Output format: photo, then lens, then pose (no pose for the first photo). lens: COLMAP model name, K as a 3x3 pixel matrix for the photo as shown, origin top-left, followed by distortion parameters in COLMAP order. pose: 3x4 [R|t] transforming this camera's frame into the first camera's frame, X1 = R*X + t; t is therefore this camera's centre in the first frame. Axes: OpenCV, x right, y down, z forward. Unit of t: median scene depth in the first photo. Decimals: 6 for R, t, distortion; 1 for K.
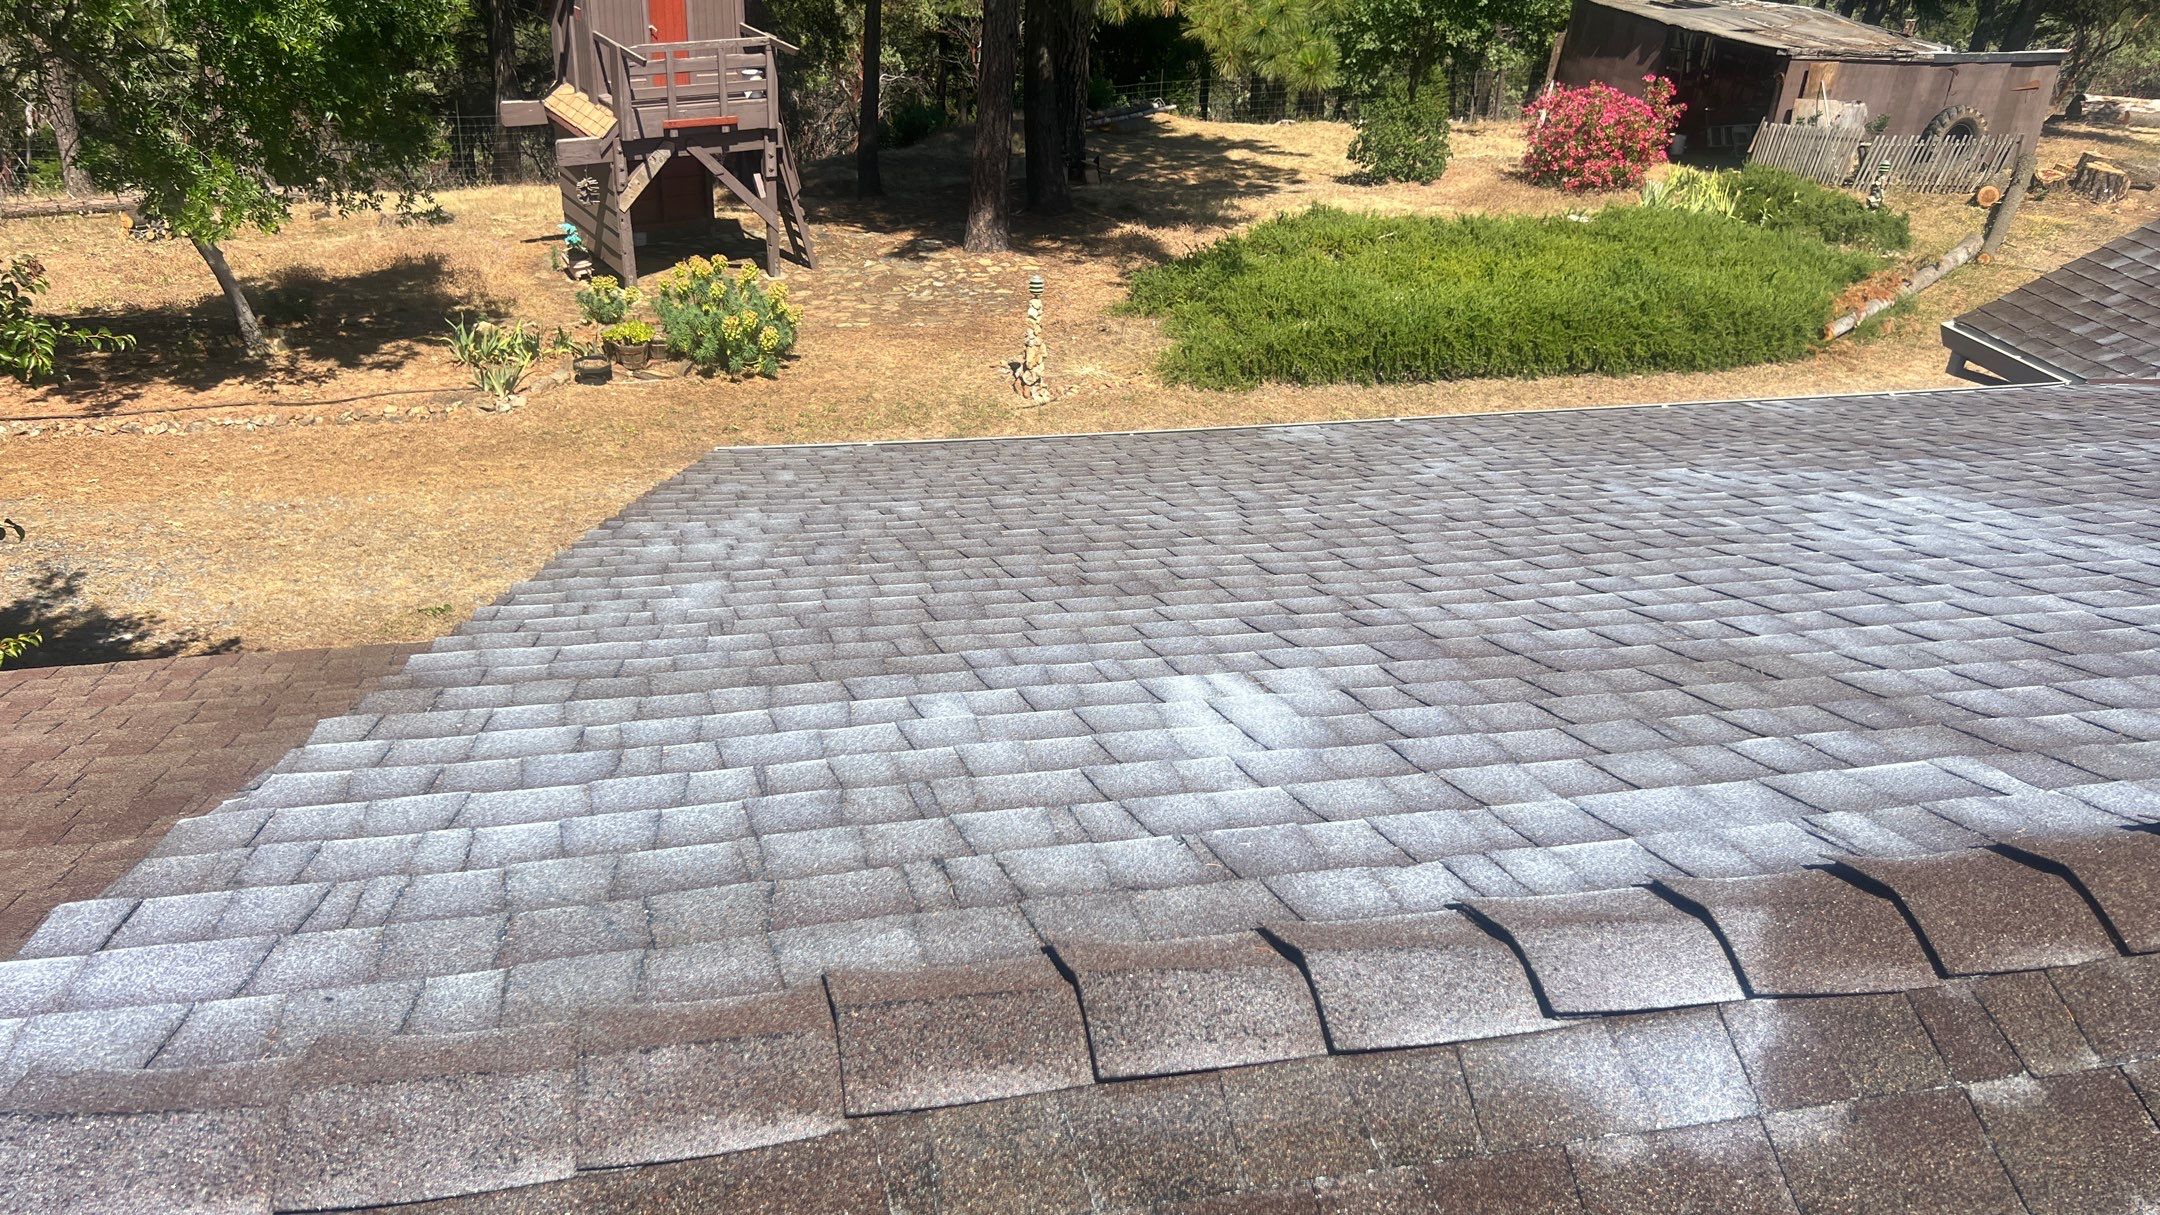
lens RADIAL K [[1626.4, 0, 1097.3], [0, 1626.4, 605.0], [0, 0, 1]] dist [0.058610, -0.076016]
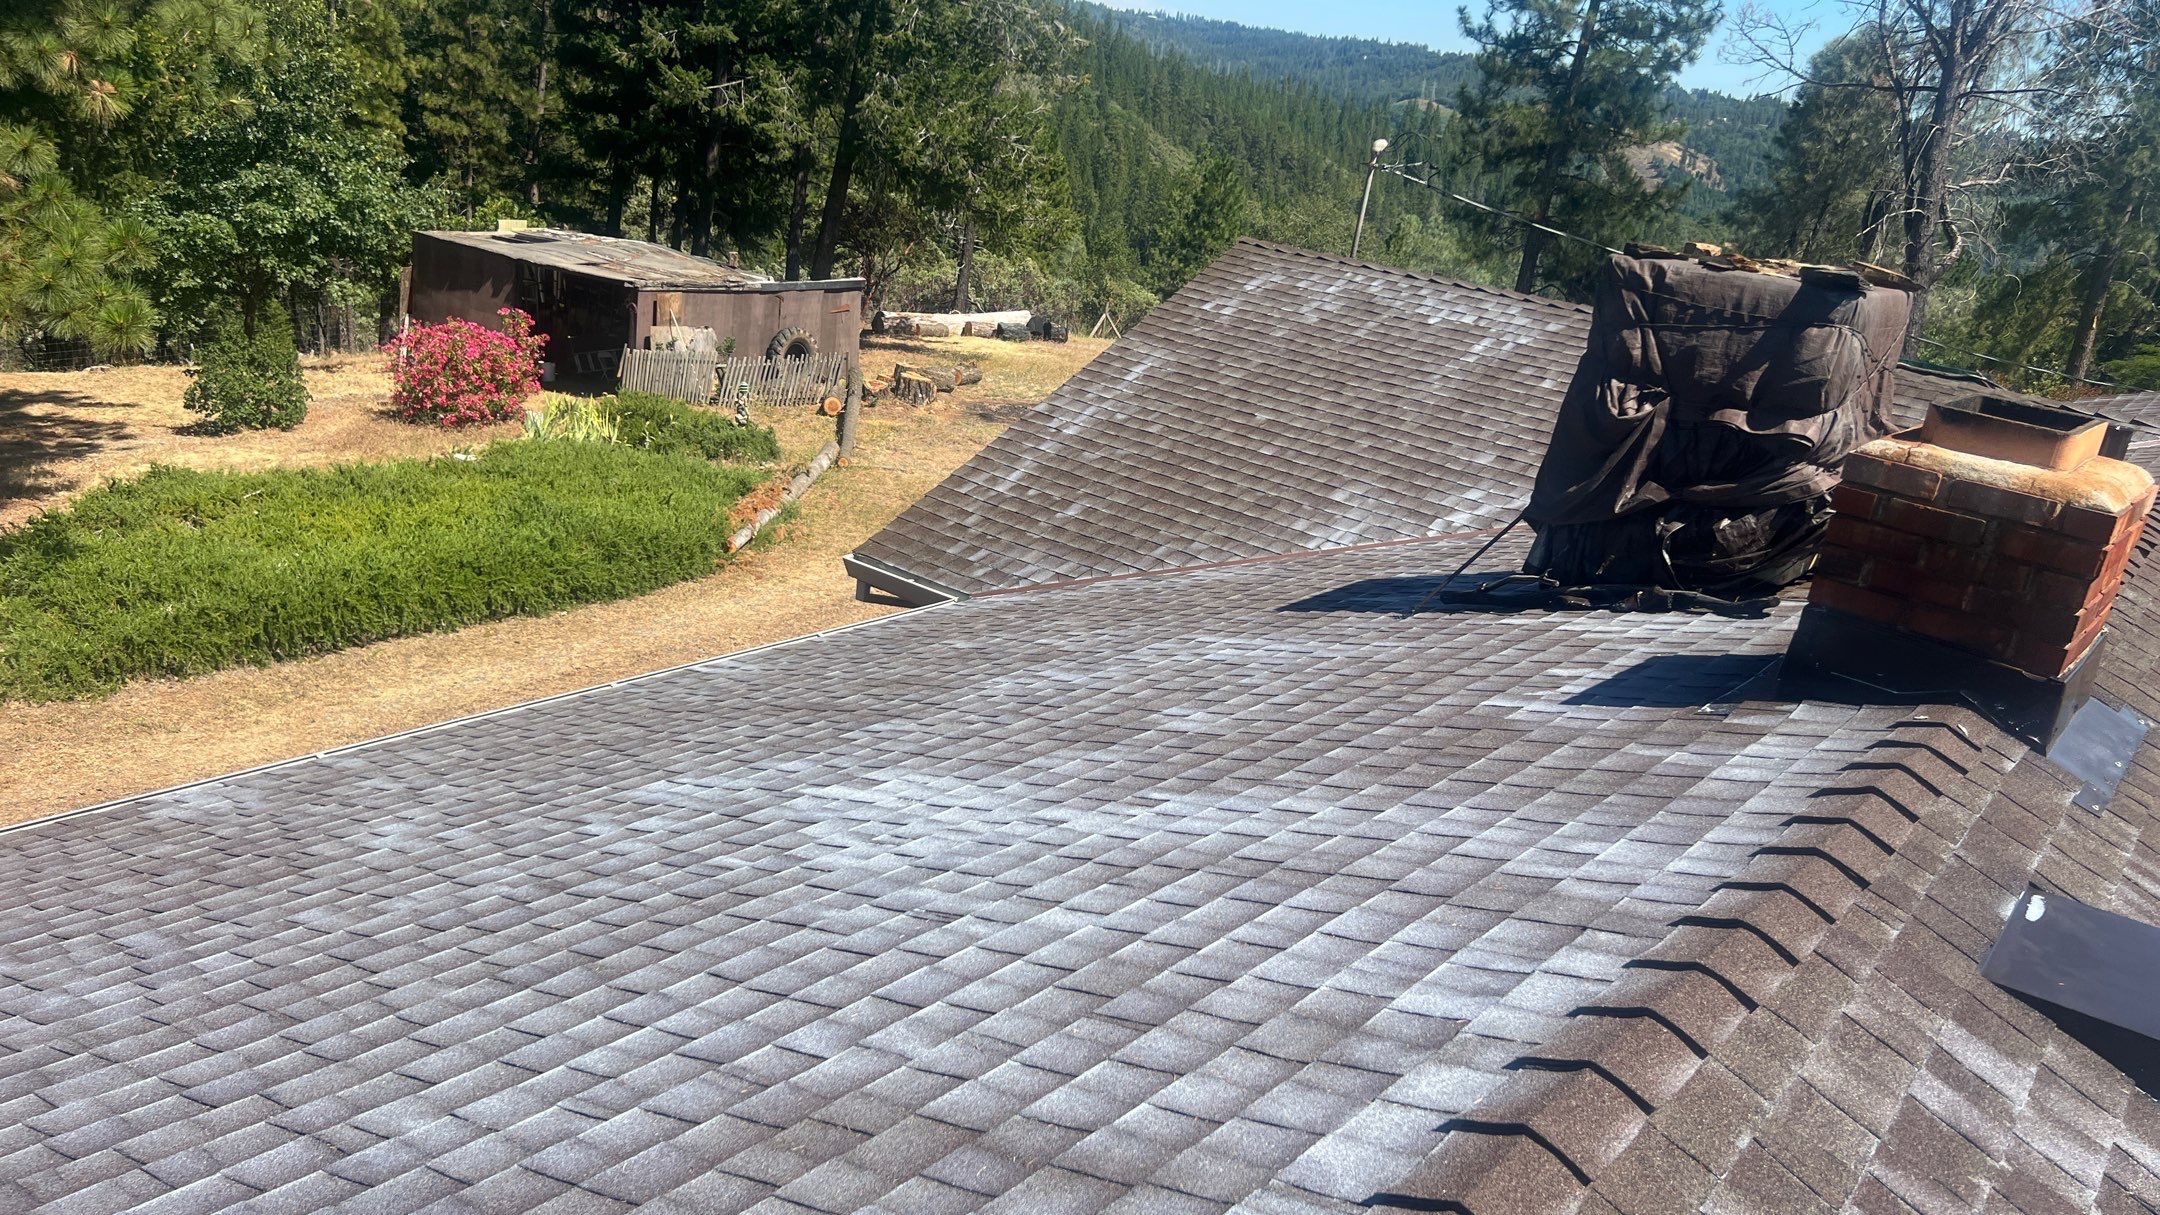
lens RADIAL K [[1626.4, 0, 1095.4], [0, 1626.4, 623.1], [0, 0, 1]] dist [0.058610, -0.076016]
pose [[0.794548, -0.149326, 0.588553, 0.002653], [0.215665, 0.975491, -0.043649, -0.016060], [-0.567610, 0.161612, 0.807279, 0.015875]]
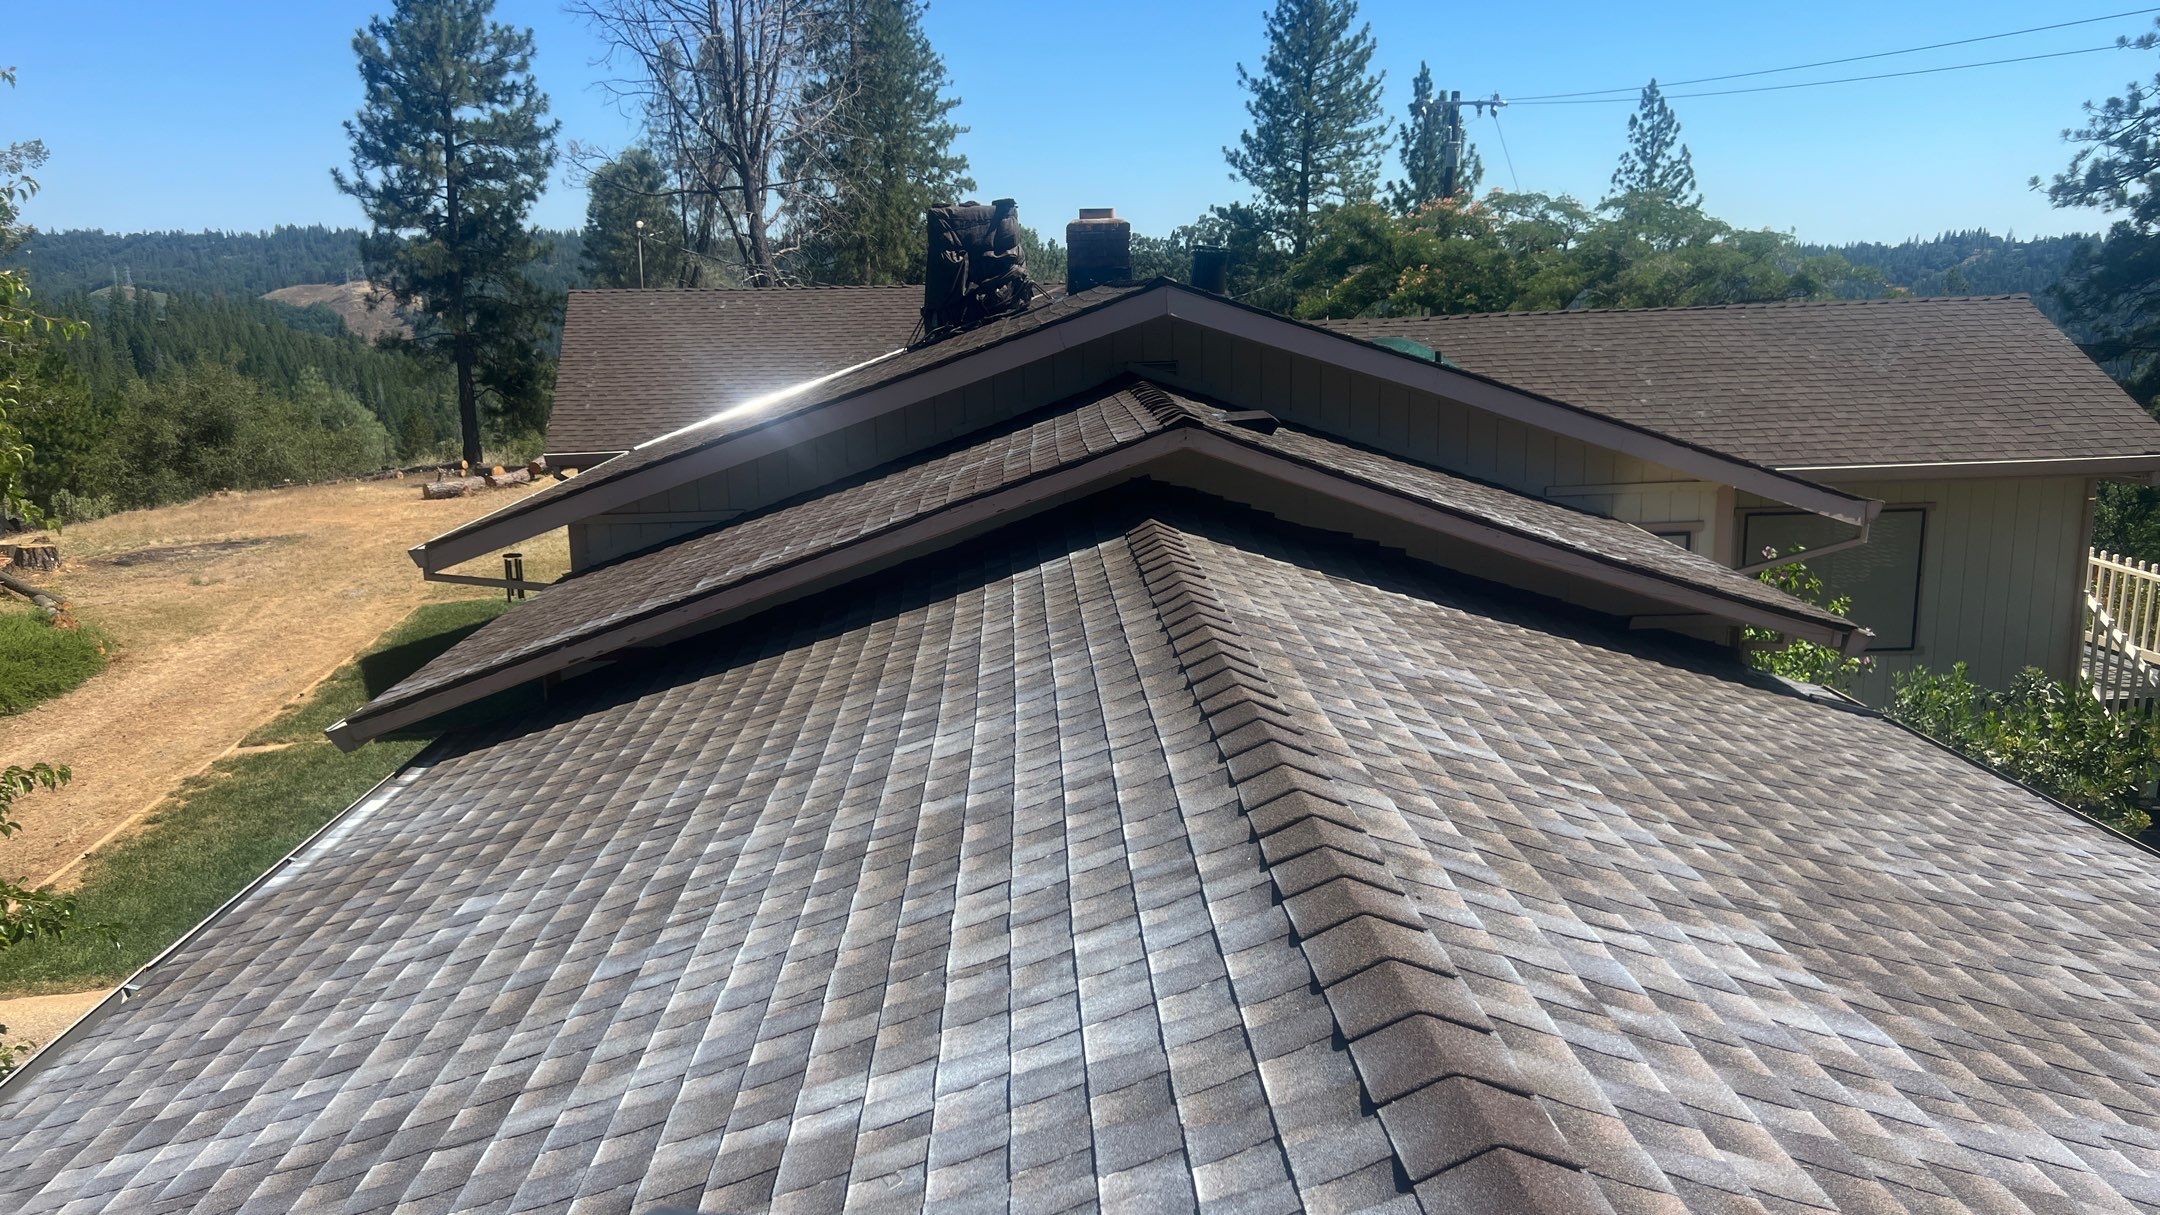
lens RADIAL K [[1626.4, 0, 1069.4], [0, 1626.4, 616.2], [0, 0, 1]] dist [0.058610, -0.076016]
pose [[0.209002, -0.259116, 0.942962, -0.491193], [0.506581, 0.853482, 0.122247, 0.030727], [-0.836477, 0.452136, 0.309643, -0.025170]]
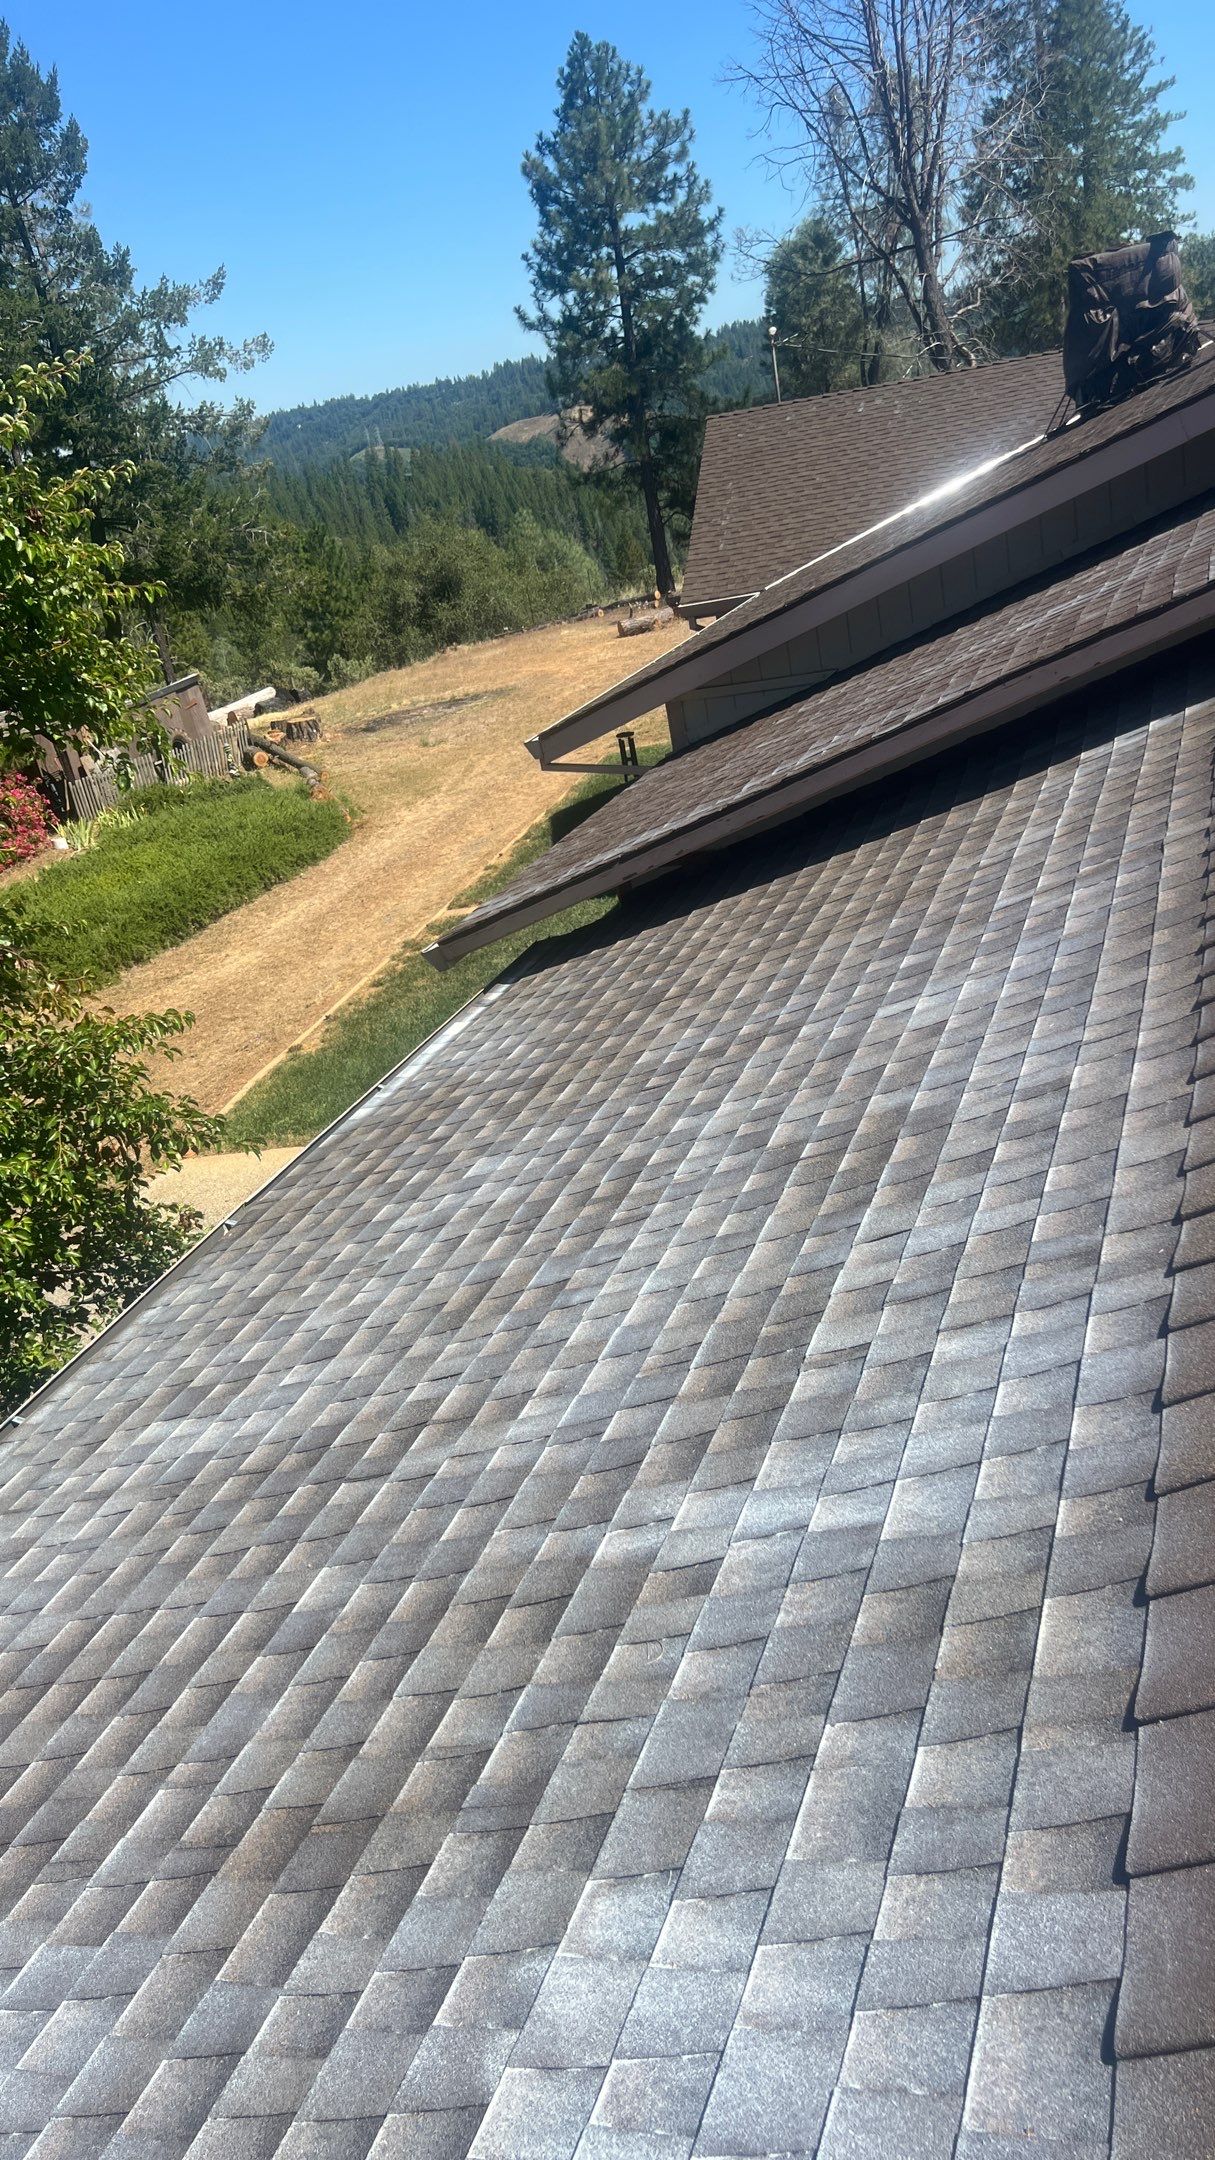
lens RADIAL K [[1626.4, 0, 623.9], [0, 1626.4, 1069.0], [0, 0, 1]] dist [0.058610, -0.076016]
pose [[0.531311, -0.455408, 0.714361, -0.453751], [0.583825, 0.807851, 0.080784, 0.032568], [-0.613887, 0.374140, 0.695099, -0.047697]]
